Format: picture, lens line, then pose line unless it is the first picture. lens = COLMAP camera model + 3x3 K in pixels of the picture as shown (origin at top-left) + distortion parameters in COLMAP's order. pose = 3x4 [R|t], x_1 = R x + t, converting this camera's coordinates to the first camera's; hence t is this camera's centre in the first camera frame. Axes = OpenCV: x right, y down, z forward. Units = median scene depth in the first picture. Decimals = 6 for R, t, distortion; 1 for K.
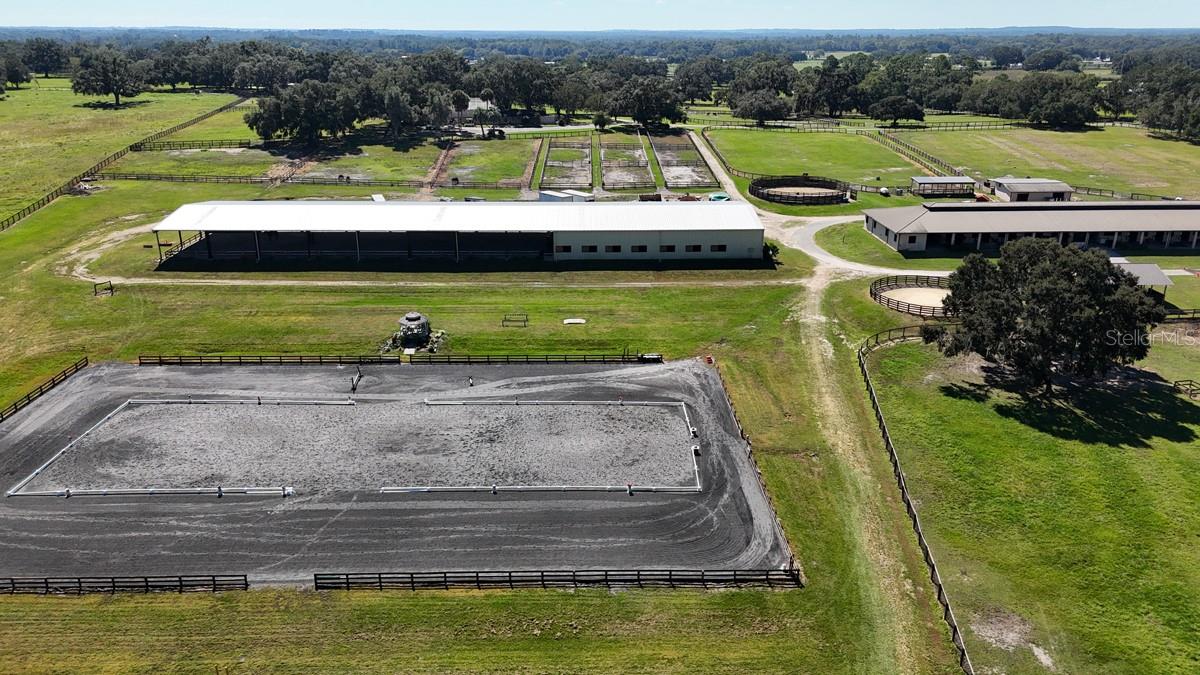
lens RADIAL K [[878.8, 0, 600.0], [0, 878.8, 337.5], [0, 0, 1]] dist [0.072872, -0.078878]
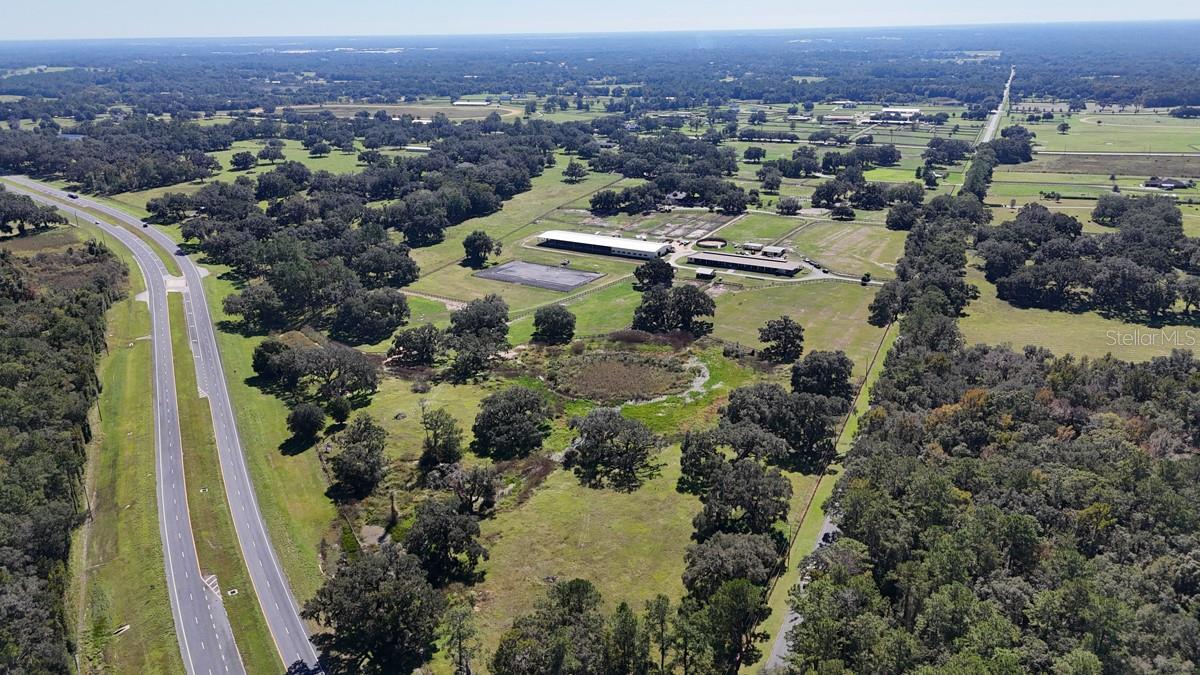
lens RADIAL K [[876.4, 0, 600.0], [0, 876.4, 337.5], [0, 0, 1]] dist [0.077104, -0.075162]
pose [[0.836062, 0.166087, -0.522891, 2.159689], [-0.162647, 0.985266, 0.052893, 0.096717], [0.523971, 0.040825, 0.850757, -2.588135]]
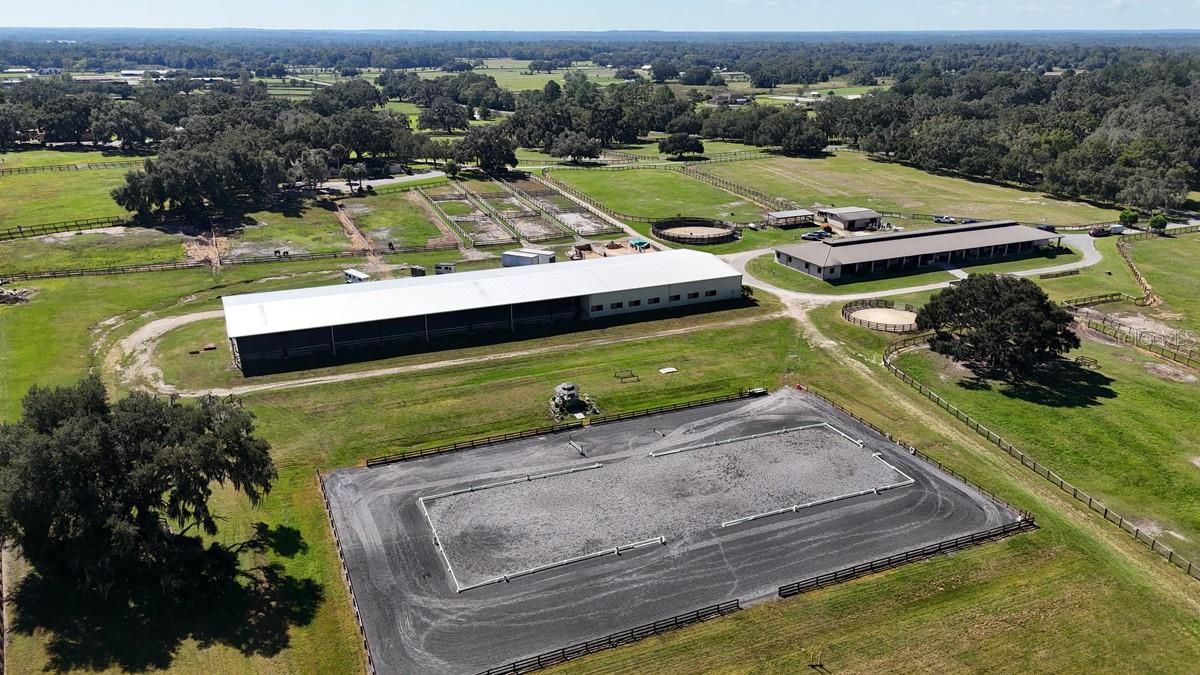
lens RADIAL K [[878.8, 0, 600.0], [0, 878.8, 337.5], [0, 0, 1]] dist [0.072872, -0.078878]
pose [[0.921567, -0.126056, 0.367185, -0.462331], [0.126170, 0.991723, 0.023798, -0.086674], [-0.367146, 0.024396, 0.929843, -0.094085]]
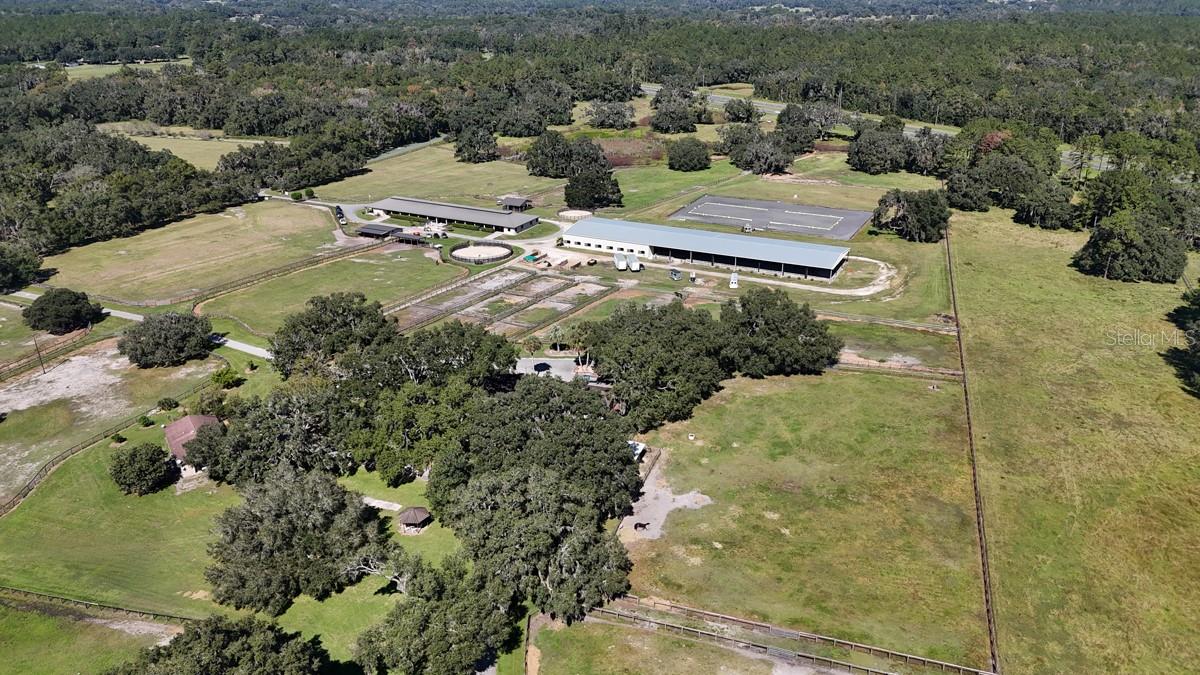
lens RADIAL K [[876.4, 0, 600.0], [0, 876.4, 337.5], [0, 0, 1]] dist [0.077104, -0.075162]
pose [[-0.880522, -0.176628, 0.439867, -0.902146], [0.160757, 0.761706, 0.627664, -1.321500], [-0.445912, 0.623384, -0.642305, 2.637570]]
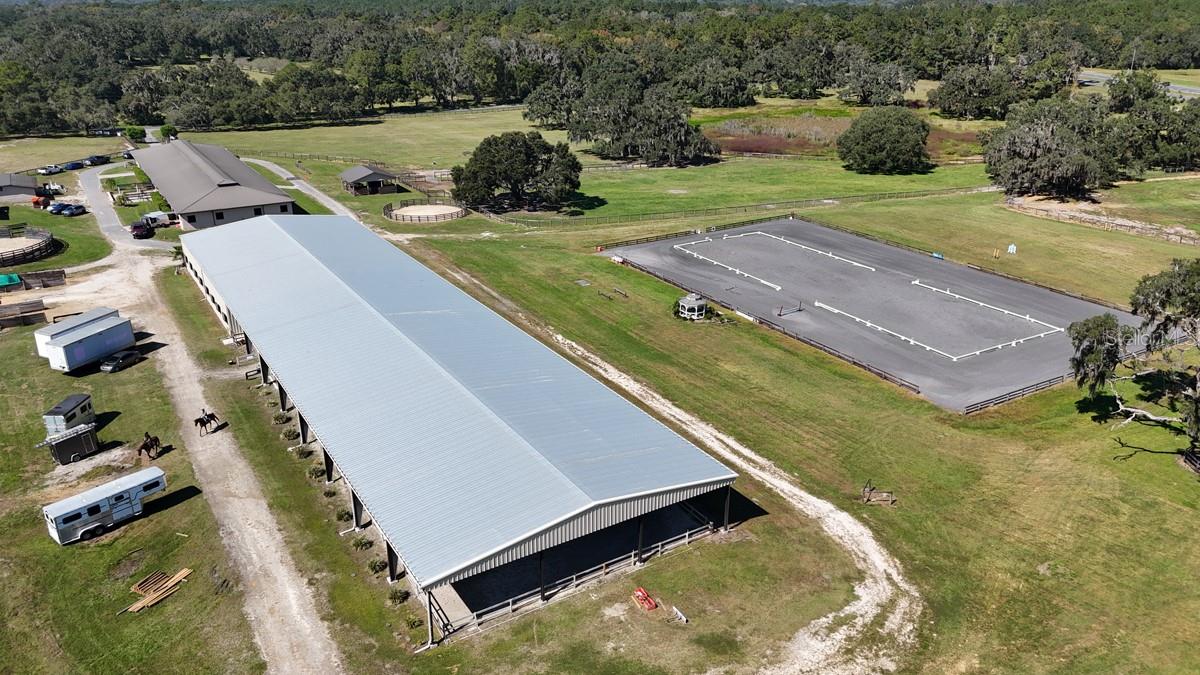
lens RADIAL K [[878.8, 0, 600.0], [0, 878.8, 337.5], [0, 0, 1]] dist [0.072872, -0.078878]
pose [[-0.504216, -0.312919, 0.804890, -0.781838], [0.285348, 0.819321, 0.497283, -0.414195], [-0.815072, 0.480412, -0.323824, 1.122850]]
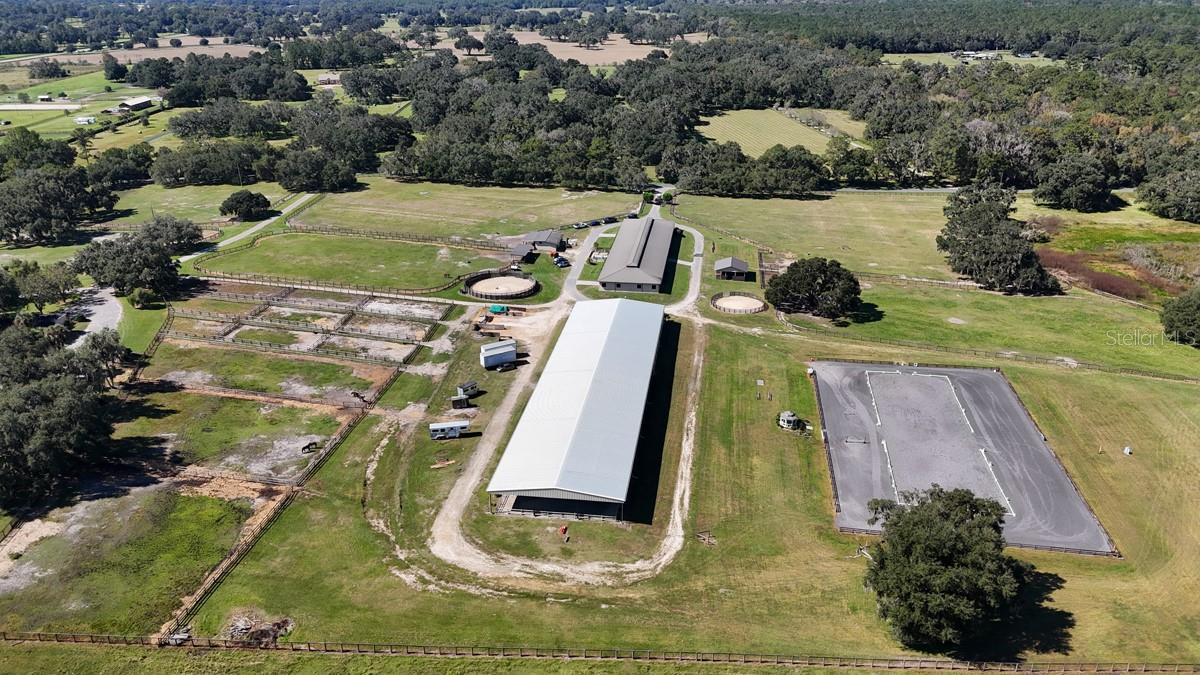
lens RADIAL K [[876.4, 0, 600.0], [0, 876.4, 337.5], [0, 0, 1]] dist [0.077104, -0.075162]
pose [[0.162680, -0.382039, 0.909715, -1.357333], [0.328923, 0.890255, 0.315048, -0.624612], [-0.930239, 0.247974, 0.270488, 0.652833]]
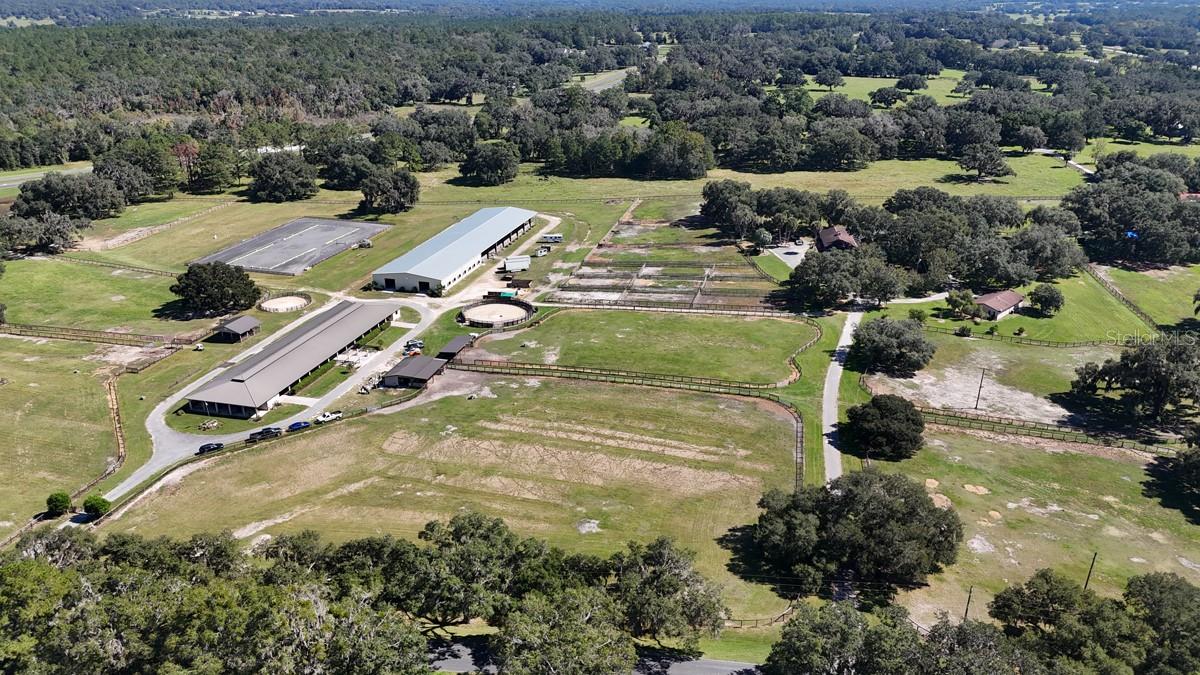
lens RADIAL K [[876.4, 0, 600.0], [0, 876.4, 337.5], [0, 0, 1]] dist [0.077104, -0.075162]
pose [[-0.284528, 0.353392, -0.891155, 1.880698], [-0.316691, 0.842743, 0.435307, -1.040170], [0.904848, 0.406078, -0.127868, 1.752223]]
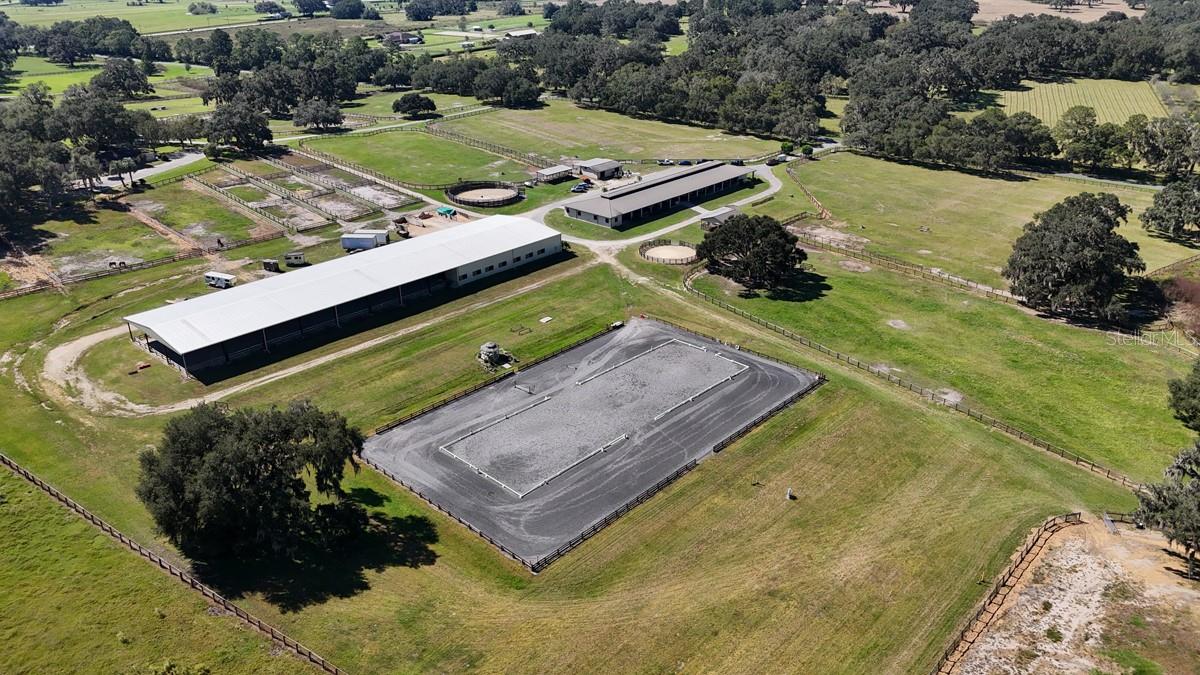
lens RADIAL K [[876.4, 0, 600.0], [0, 876.4, 337.5], [0, 0, 1]] dist [0.077104, -0.075162]
pose [[0.691288, -0.300632, 0.657070, -0.834590], [0.242277, 0.953136, 0.181200, -0.206732], [-0.680752, 0.033932, 0.731728, -0.193025]]
